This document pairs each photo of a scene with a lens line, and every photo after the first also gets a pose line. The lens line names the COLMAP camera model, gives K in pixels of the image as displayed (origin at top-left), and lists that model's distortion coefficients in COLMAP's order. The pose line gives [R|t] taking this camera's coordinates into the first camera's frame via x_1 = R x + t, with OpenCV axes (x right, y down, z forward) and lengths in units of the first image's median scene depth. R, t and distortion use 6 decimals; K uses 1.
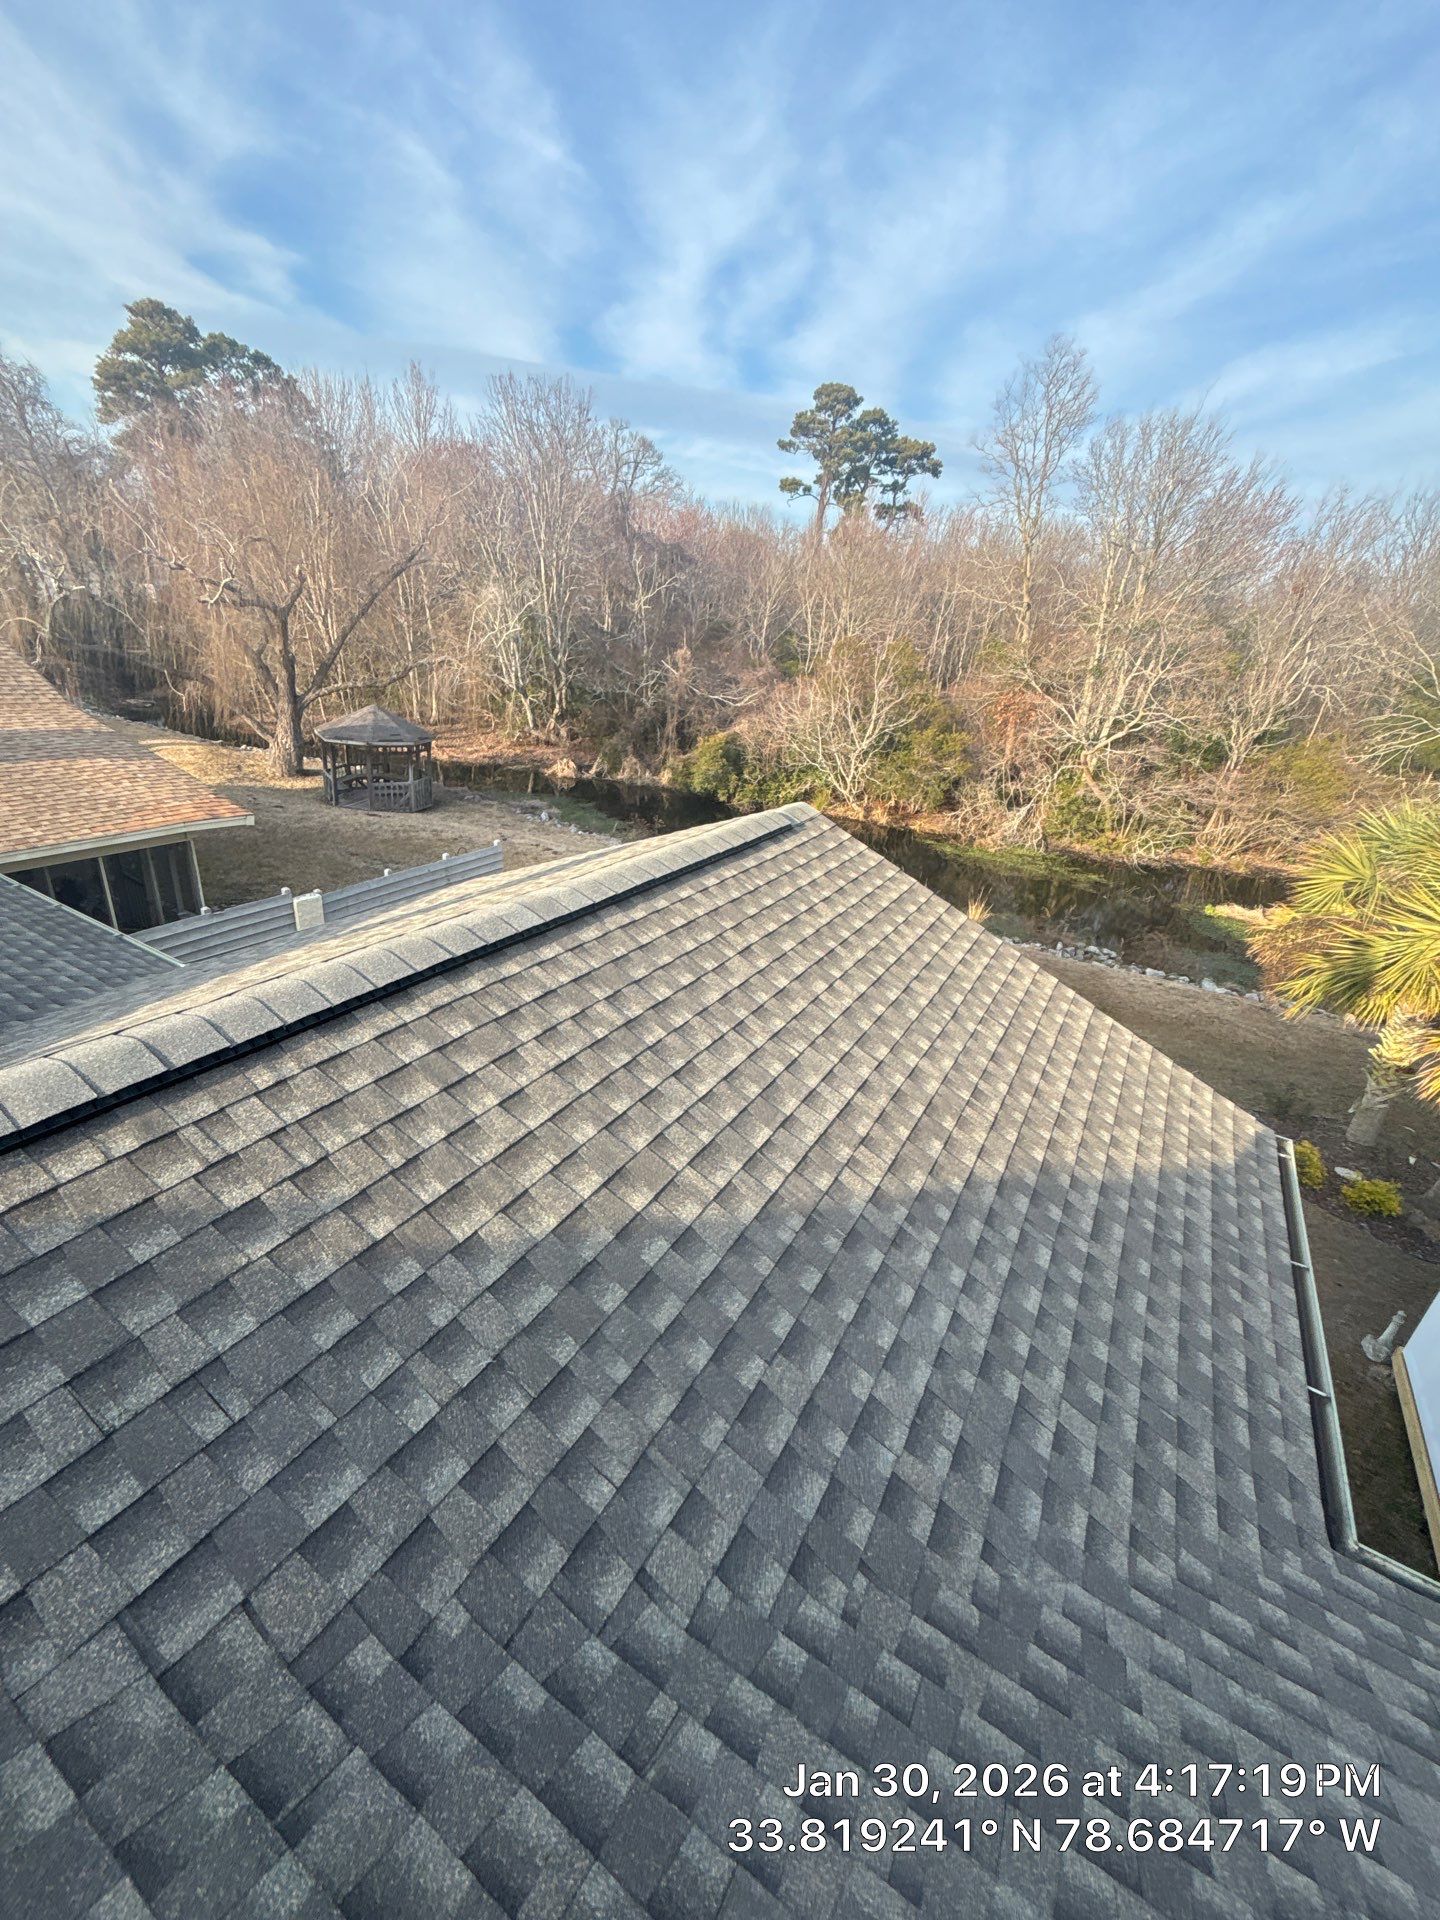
lens RADIAL K [[785.3, 0, 720.0], [0, 785.3, 960.0], [0, 0, 1]] dist [-0.010139, 0.003060]
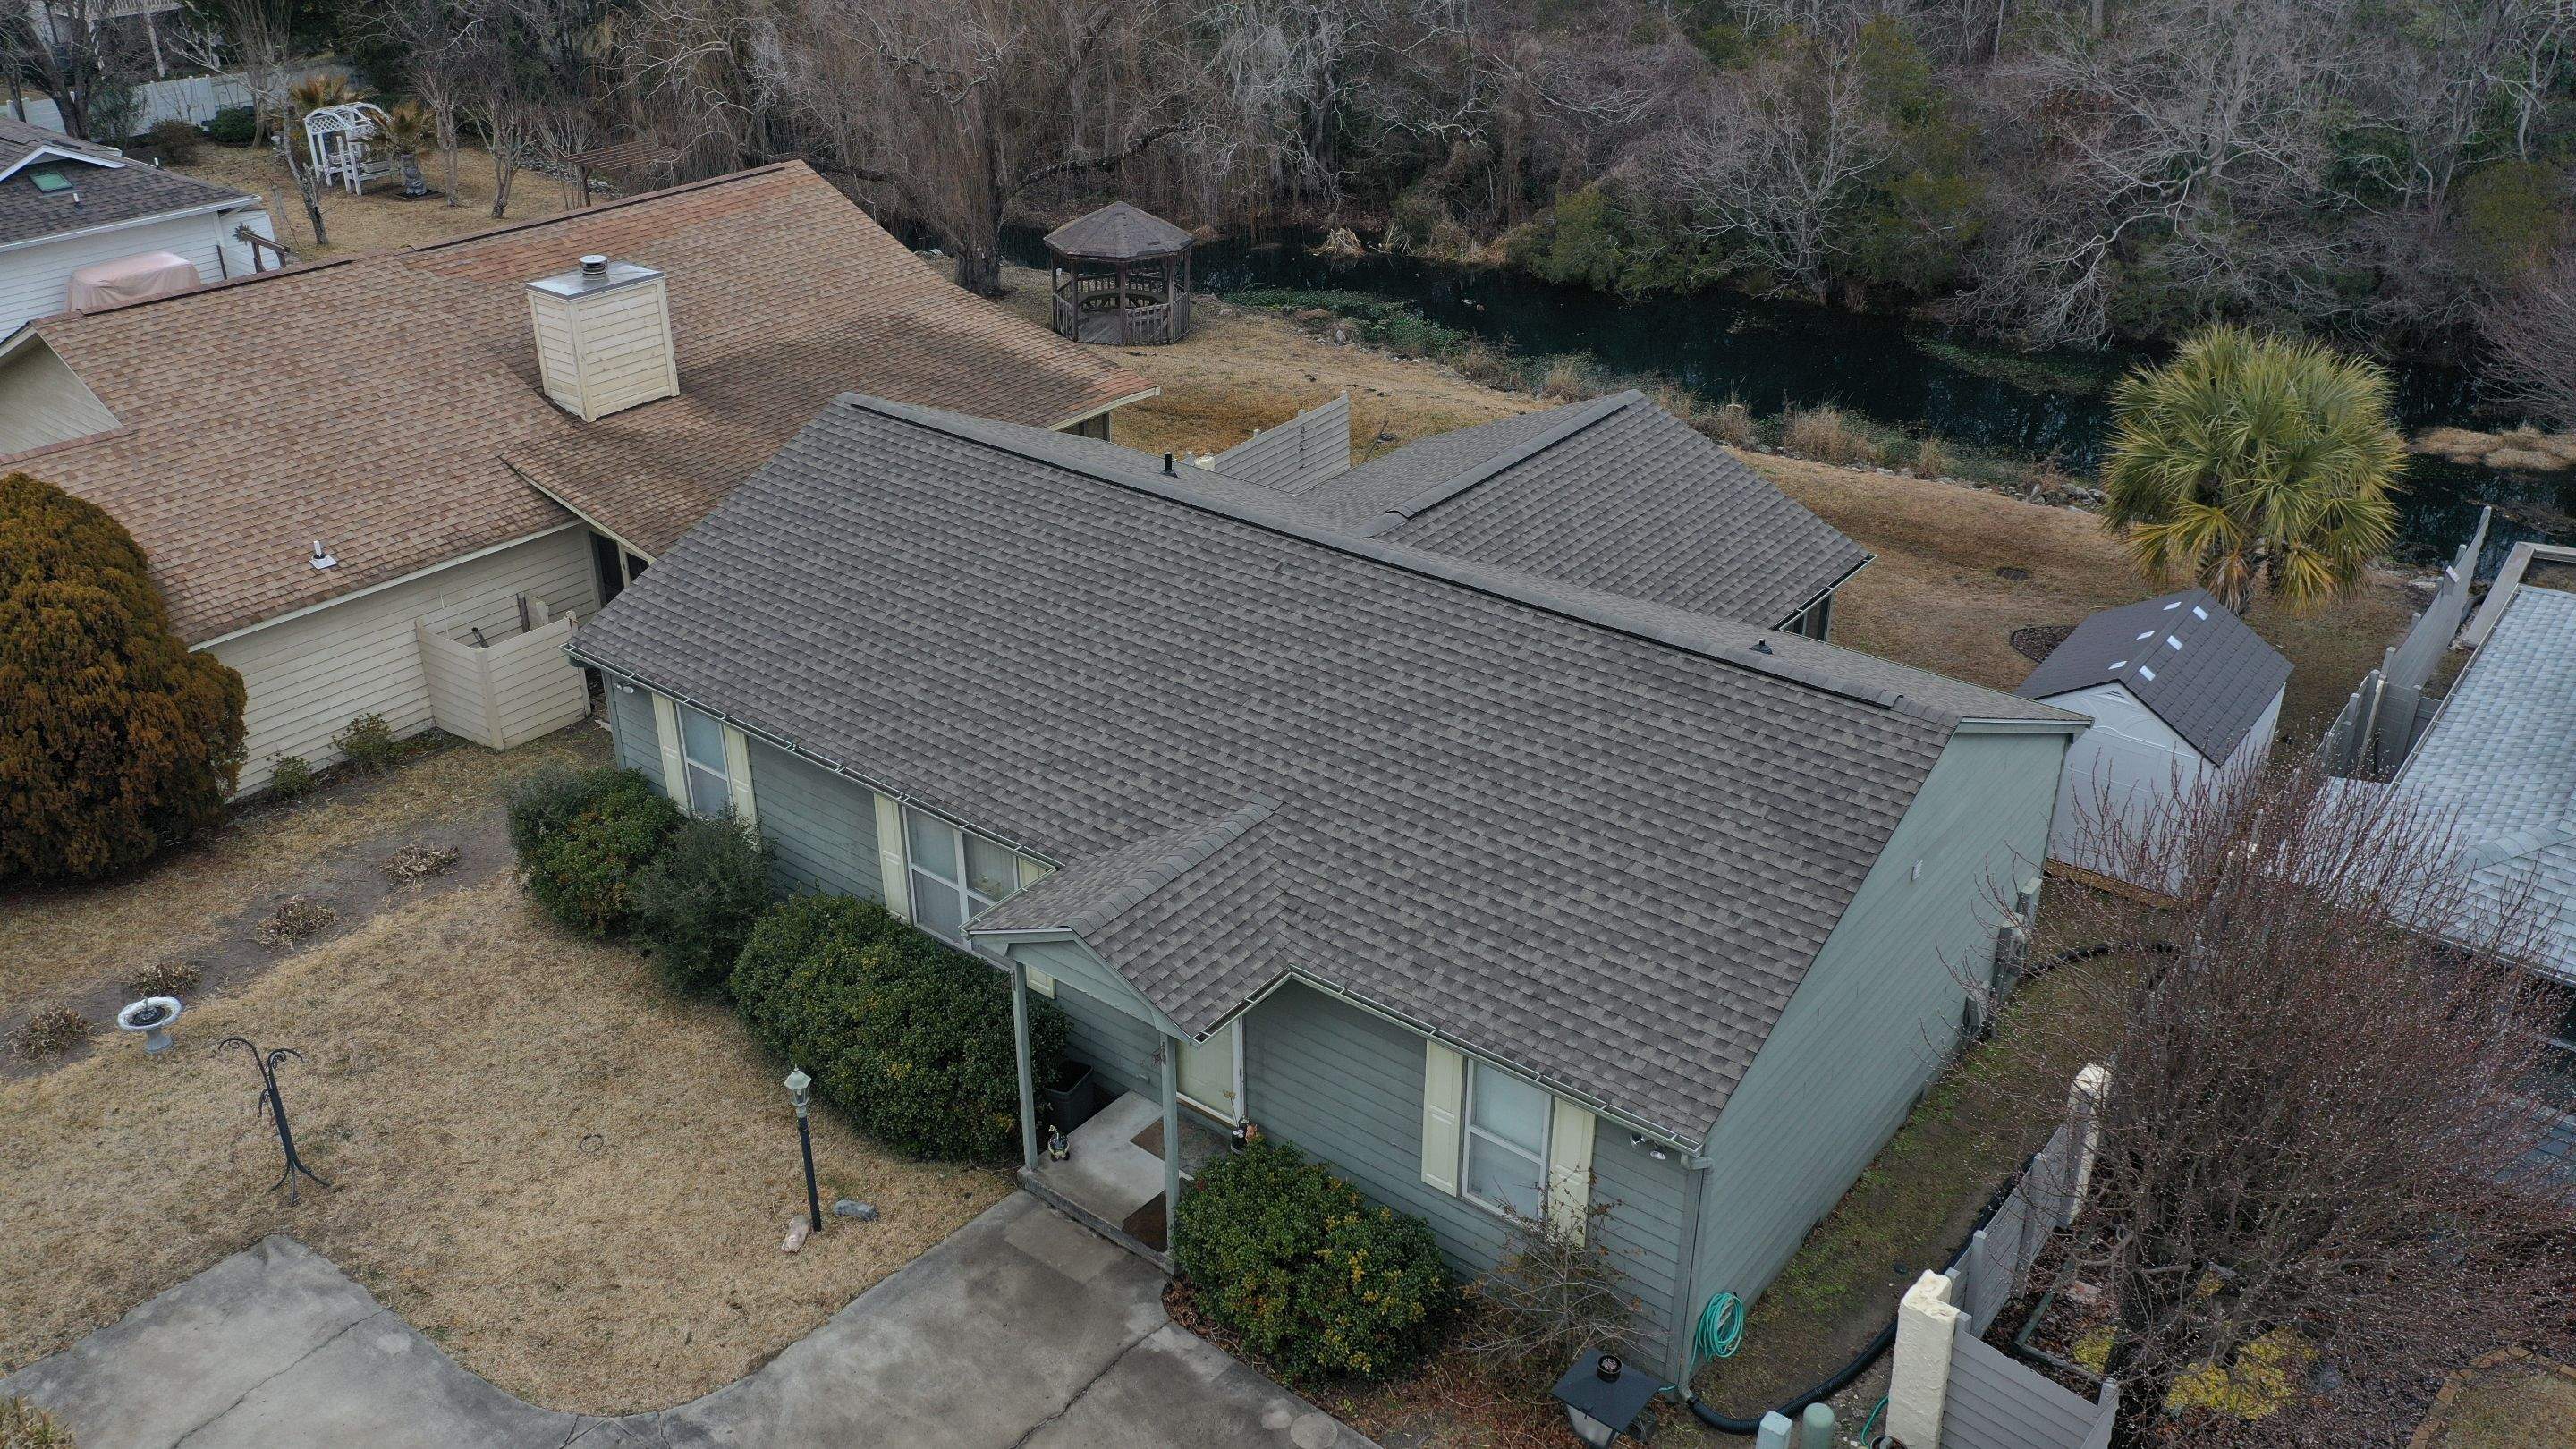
lens RADIAL K [[2032.0, 0, 1288.0], [0, 2032.0, 724.5], [0, 0, 1]] dist [0.001419, 0.000097]
pose [[0.987851, -0.013768, -0.154791, 0.008392], [0.022424, 0.998272, 0.054312, 0.077138], [0.153776, -0.057123, 0.986453, -0.990421]]
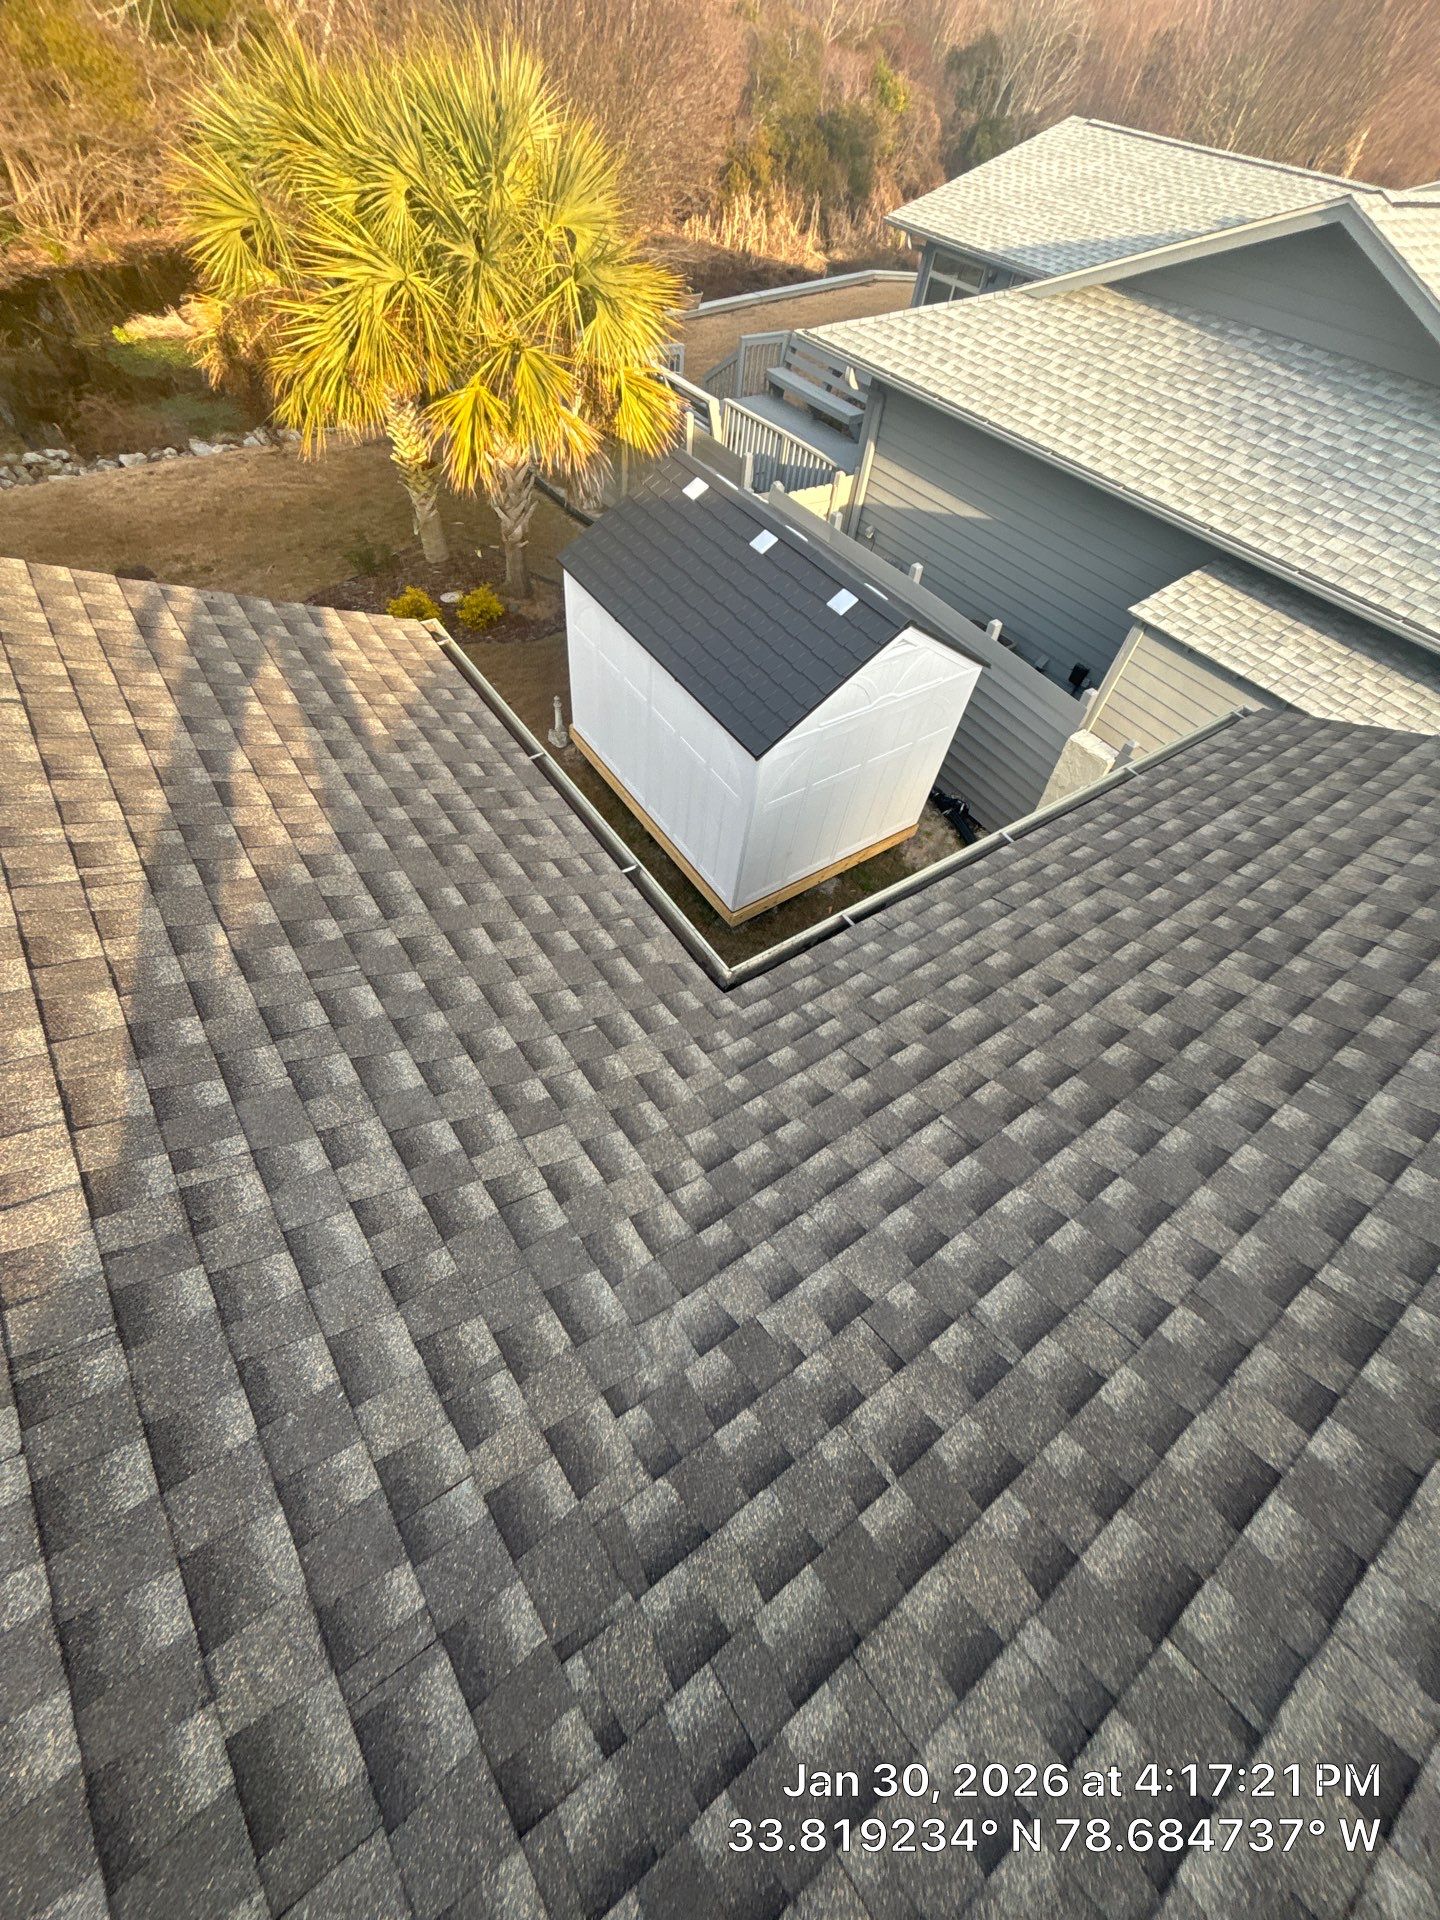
lens RADIAL K [[785.3, 0, 720.0], [0, 785.3, 960.0], [0, 0, 1]] dist [-0.010139, 0.003060]
pose [[0.418296, -0.744470, 0.520378, 0.090821], [0.313960, 0.656100, 0.686267, -0.010345], [-0.852325, -0.123685, 0.508178, 0.167075]]
